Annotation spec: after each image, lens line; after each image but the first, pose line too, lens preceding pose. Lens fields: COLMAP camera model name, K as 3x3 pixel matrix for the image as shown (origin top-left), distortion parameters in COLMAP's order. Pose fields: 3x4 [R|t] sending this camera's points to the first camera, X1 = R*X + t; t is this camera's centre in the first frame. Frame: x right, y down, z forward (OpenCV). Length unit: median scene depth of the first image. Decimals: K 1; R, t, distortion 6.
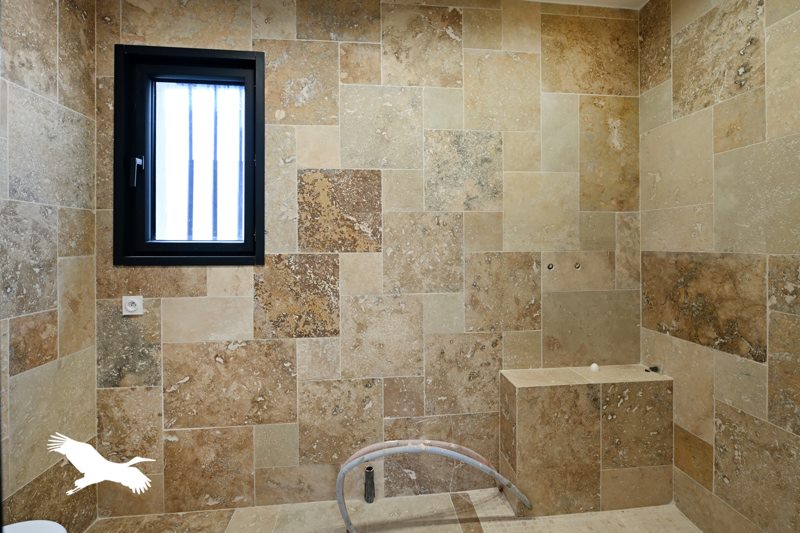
lens RADIAL K [[331.0, 0, 403.8], [0, 331.0, 264.9], [0, 0, 1]] dist [-0.002364, 0.000011]
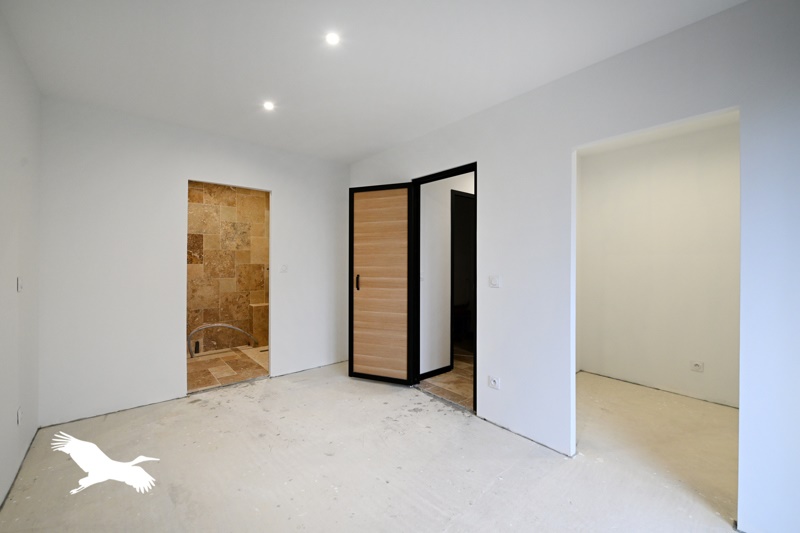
lens RADIAL K [[331.0, 0, 408.0], [0, 331.0, 264.9], [0, 0, 1]] dist [-0.002364, 0.000011]
pose [[0.796573, 0.008330, 0.604485, -0.369655], [-0.007748, 0.999964, -0.003569, -0.031995], [-0.604493, -0.001840, 0.796608, -2.232682]]
